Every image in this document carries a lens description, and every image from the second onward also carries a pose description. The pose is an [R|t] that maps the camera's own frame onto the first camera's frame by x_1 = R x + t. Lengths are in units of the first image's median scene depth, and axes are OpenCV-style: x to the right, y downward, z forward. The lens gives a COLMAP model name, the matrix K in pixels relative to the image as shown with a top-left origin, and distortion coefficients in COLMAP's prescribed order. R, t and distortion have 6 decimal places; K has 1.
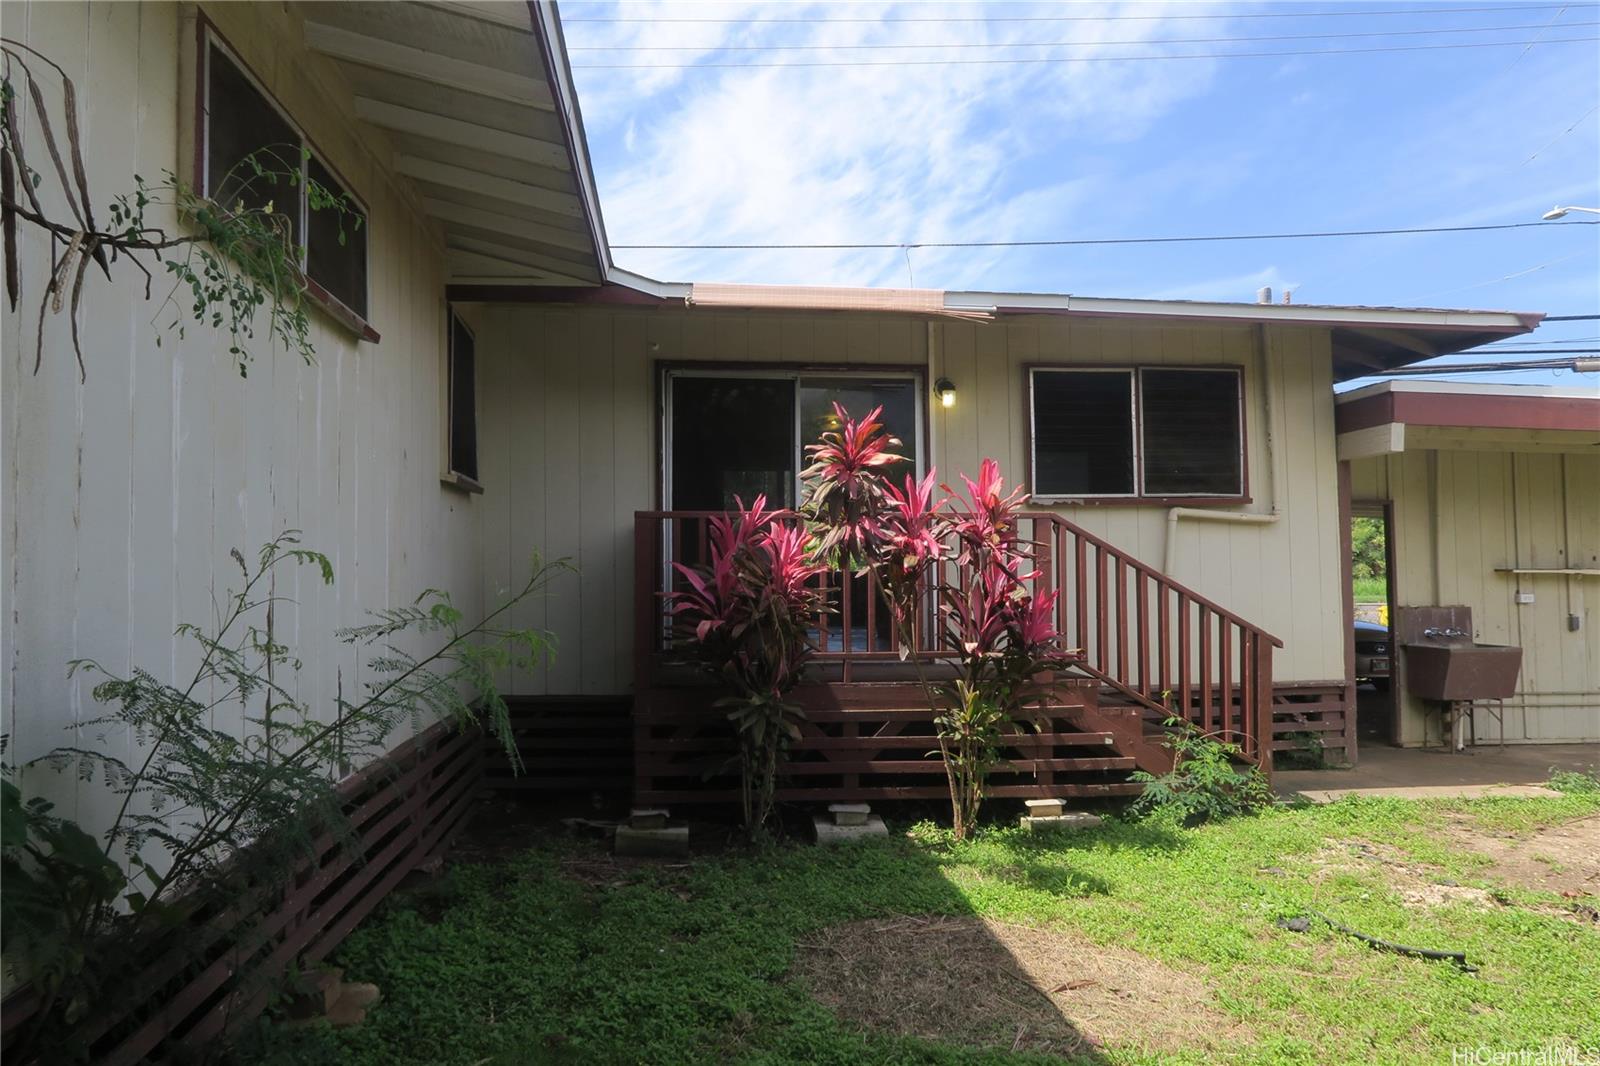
lens RADIAL K [[1125.1, 0, 790.3], [0, 1125.1, 538.5], [0, 0, 1]] dist [-0.019687, -0.000554]
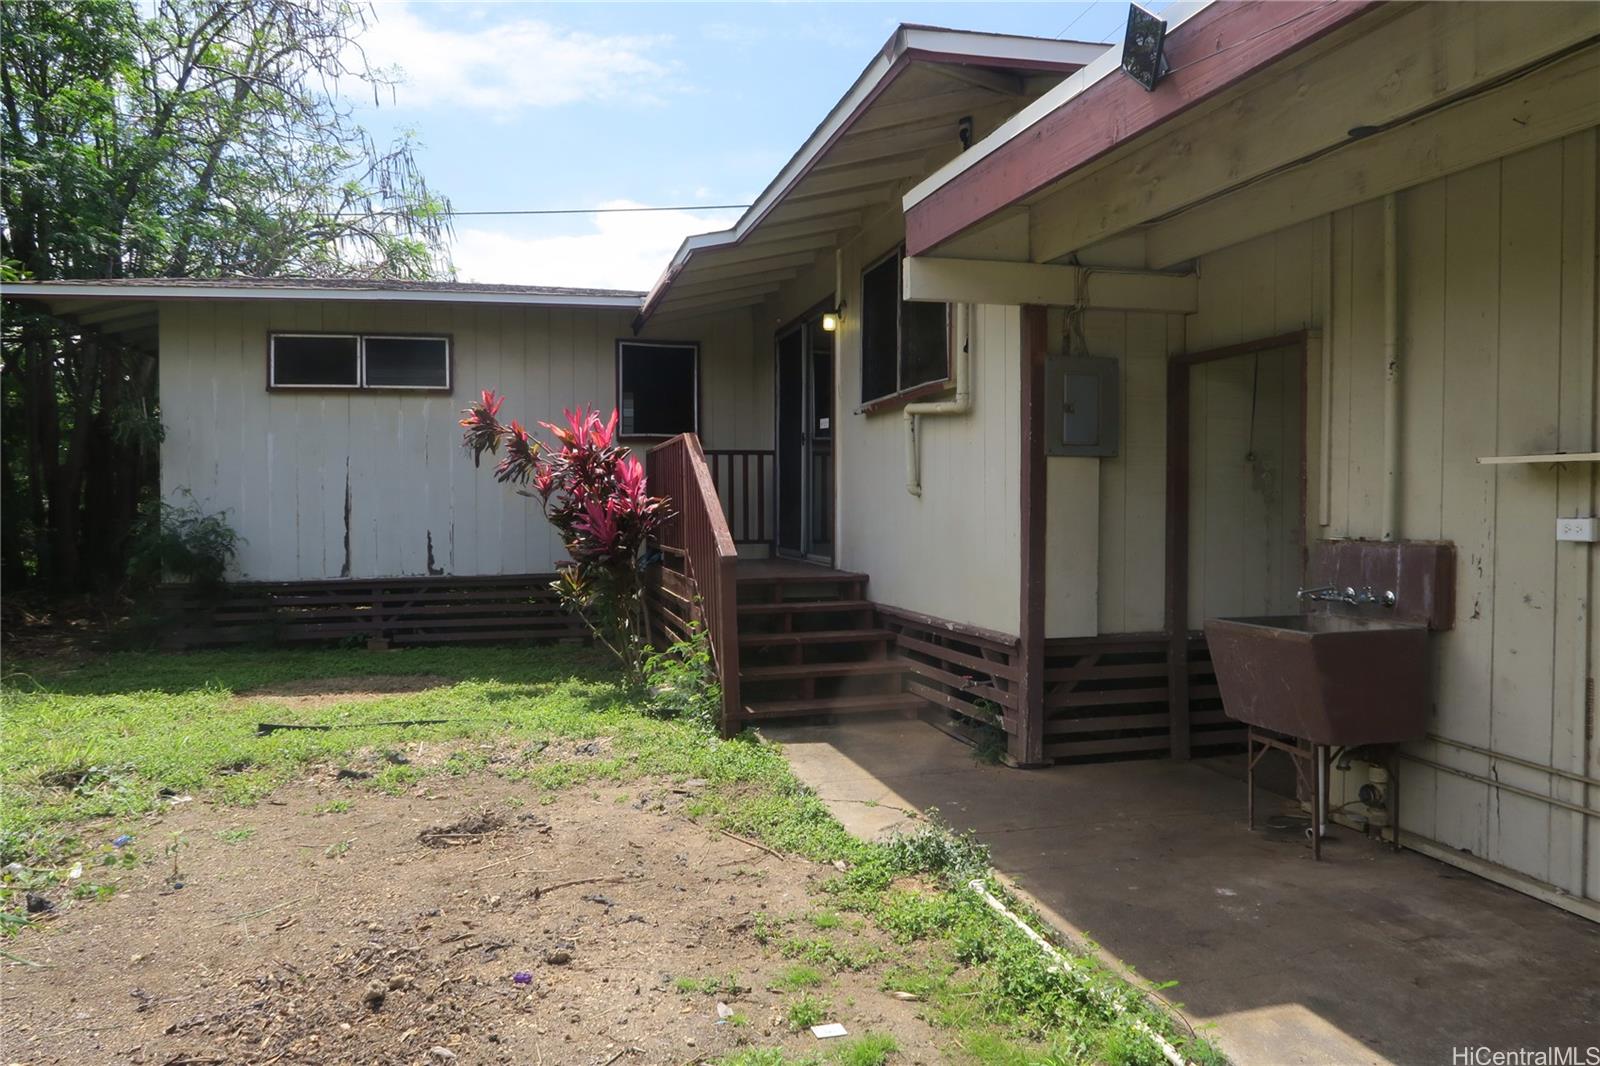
lens RADIAL K [[1125.1, 0, 801.2], [0, 1125.1, 539.2], [0, 0, 1]] dist [-0.019687, -0.000554]
pose [[0.139680, 0.038497, -0.989448, 1.387727], [0.045352, 0.997947, 0.045230, 0.037498], [0.989158, -0.051192, 0.137647, 0.945893]]
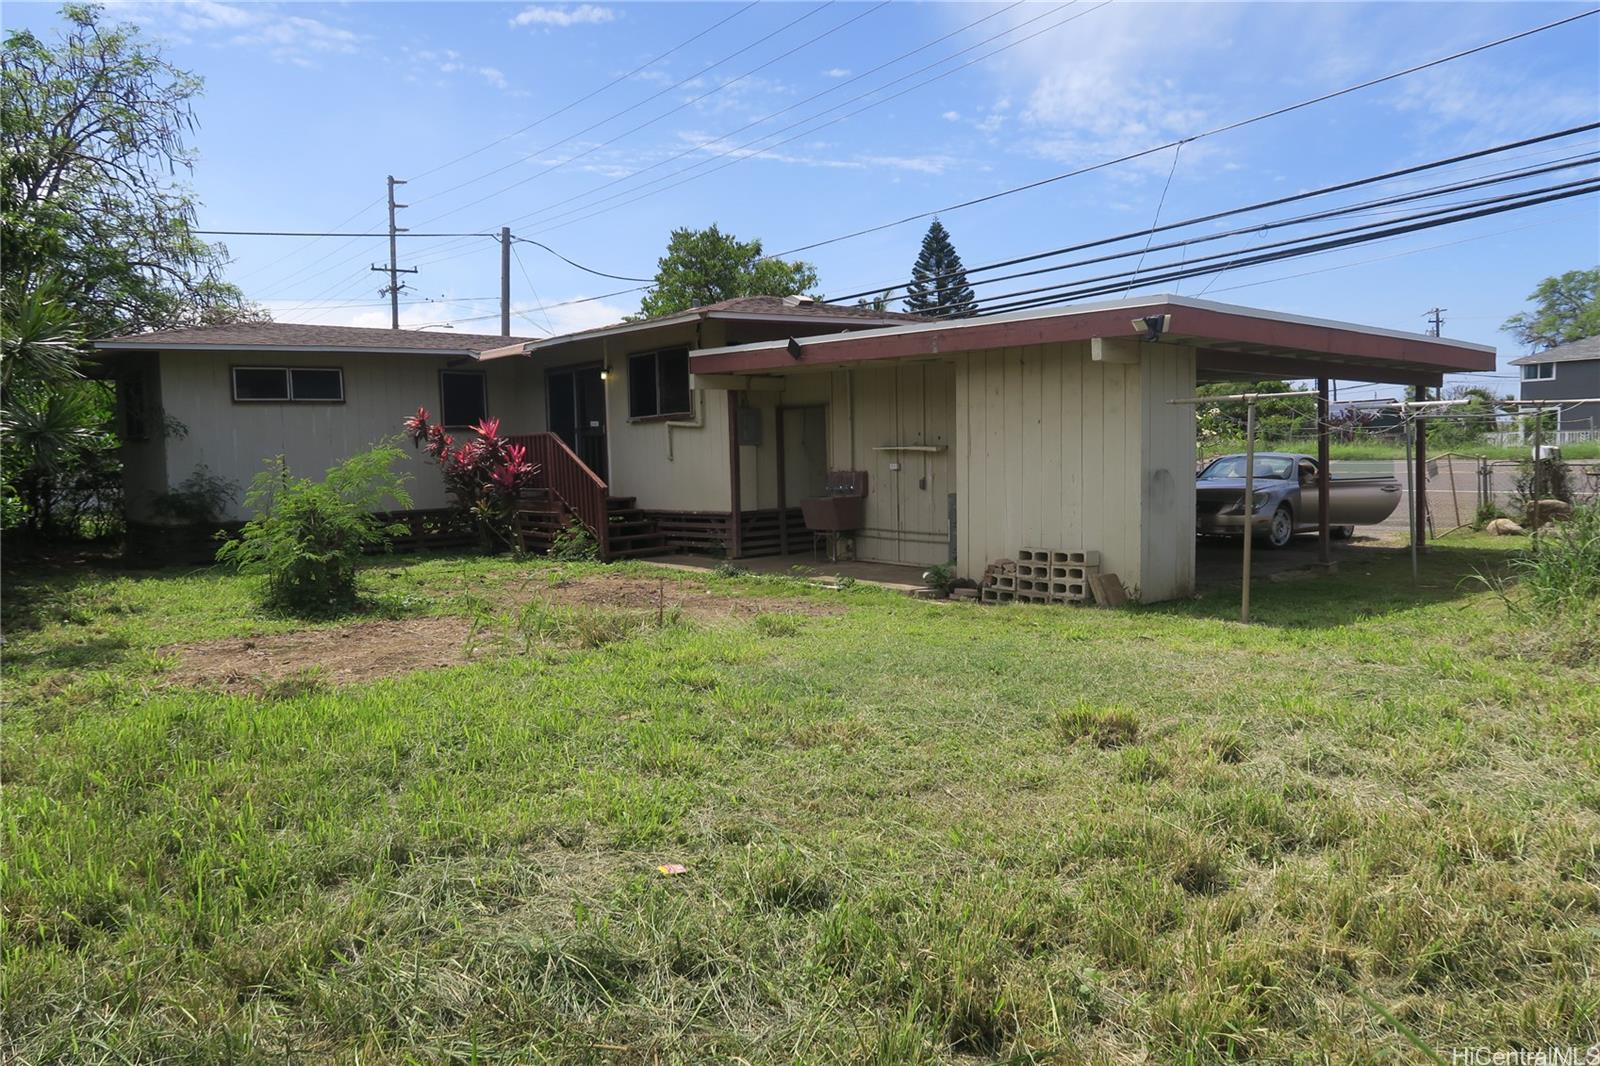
lens RADIAL K [[1125.1, 0, 808.8], [0, 1125.1, 540.1], [0, 0, 1]] dist [-0.019687, -0.000554]
pose [[0.555948, 0.058186, -0.829178, 2.538978], [0.055916, 0.992669, 0.107149, -0.021457], [0.829334, -0.105934, 0.548619, 0.112989]]
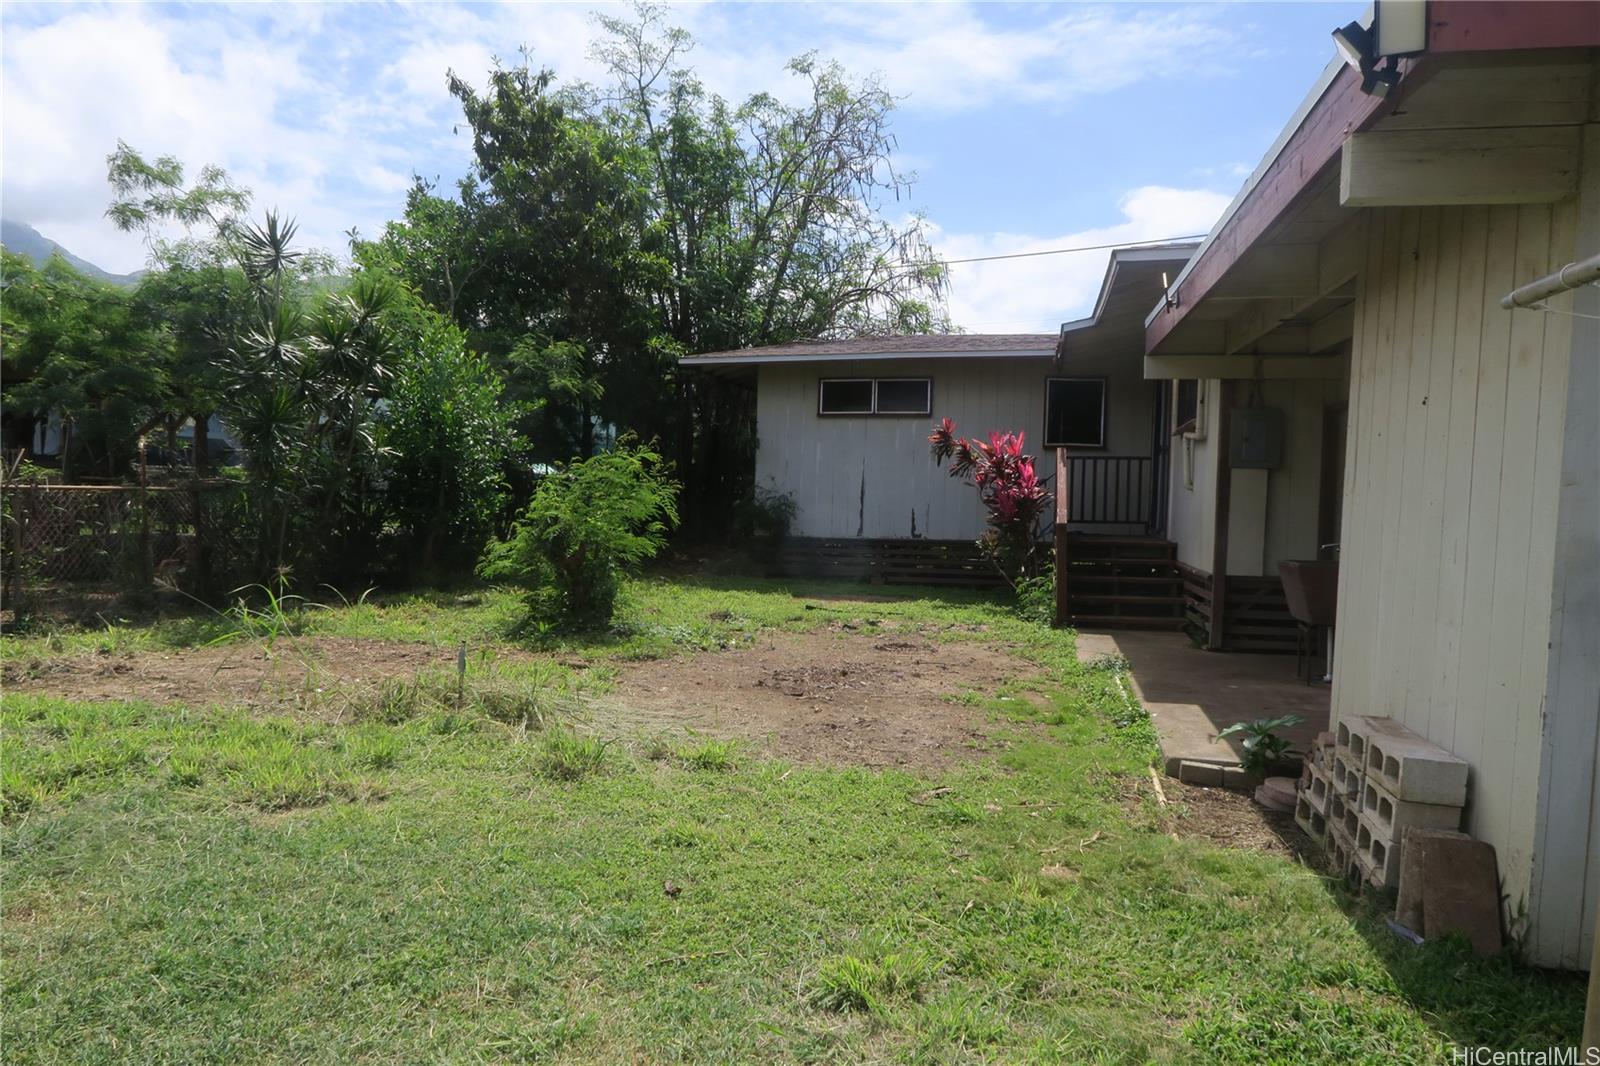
lens RADIAL K [[1125.1, 0, 786.3], [0, 1125.1, 516.4], [0, 0, 1]] dist [-0.019687, -0.000554]
pose [[-0.323879, 0.021091, -0.945863, 2.073595], [0.021908, 0.999651, 0.014788, 0.049666], [0.945845, -0.015933, -0.324228, 1.160676]]
